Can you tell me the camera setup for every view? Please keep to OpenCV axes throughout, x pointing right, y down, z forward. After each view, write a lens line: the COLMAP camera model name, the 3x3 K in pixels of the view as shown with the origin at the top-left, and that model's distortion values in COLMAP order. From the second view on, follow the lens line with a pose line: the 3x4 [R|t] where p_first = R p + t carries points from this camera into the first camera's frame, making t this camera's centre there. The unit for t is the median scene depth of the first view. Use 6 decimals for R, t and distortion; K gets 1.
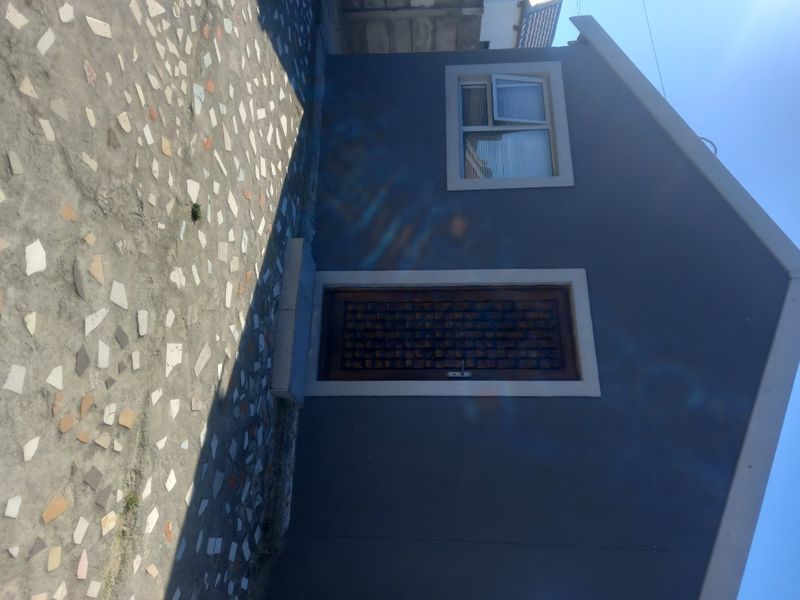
lens RADIAL K [[579.9, 0, 398.6], [0, 579.9, 297.2], [0, 0, 1]] dist [0.100711, -0.102619]
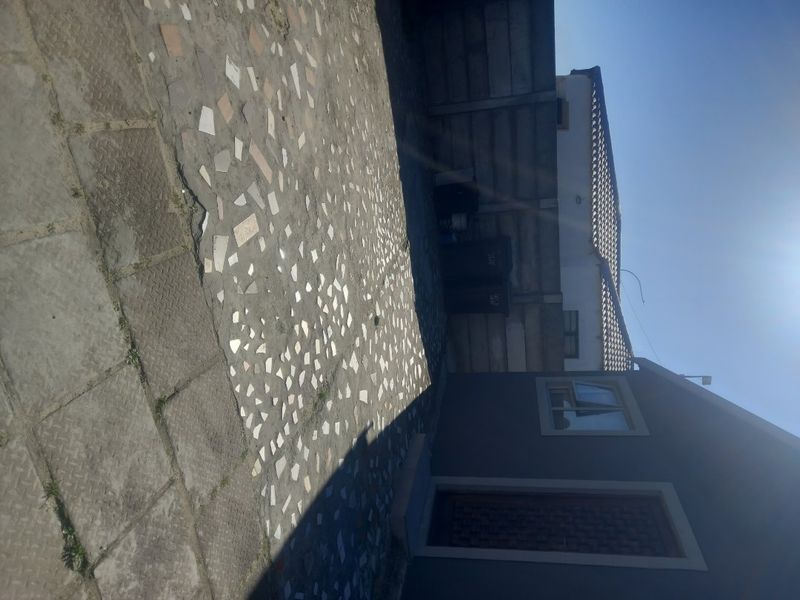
lens RADIAL K [[579.9, 0, 398.6], [0, 579.9, 297.2], [0, 0, 1]] dist [0.100711, -0.102619]
pose [[0.984300, -0.018204, -0.175563, 0.010618], [-0.117266, 0.675963, -0.727546, 0.613544], [0.131918, 0.736711, 0.663216, -0.079438]]
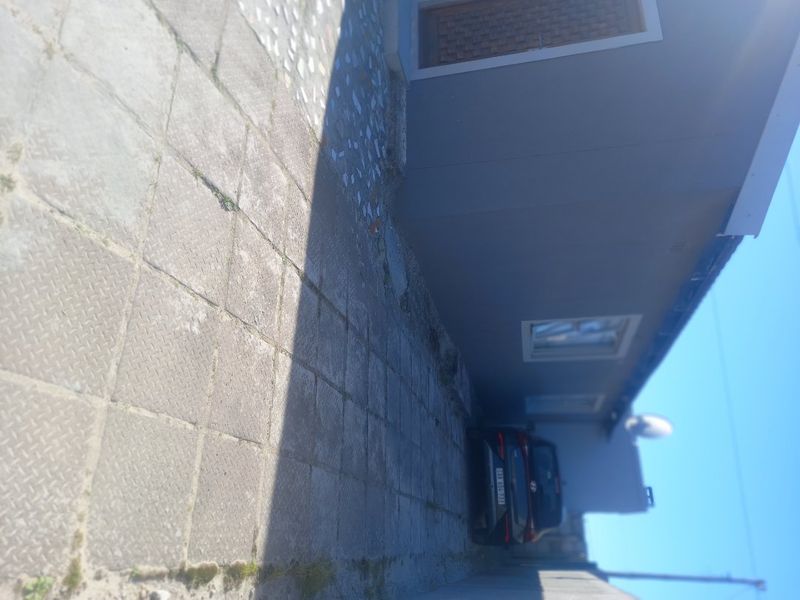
lens RADIAL K [[579.9, 0, 398.6], [0, 579.9, 297.2], [0, 0, 1]] dist [0.100711, -0.102619]
pose [[0.982883, -0.072405, -0.169407, -0.006191], [0.077571, 0.996696, 0.024065, 0.569873], [0.167104, -0.036794, 0.985252, -0.243136]]
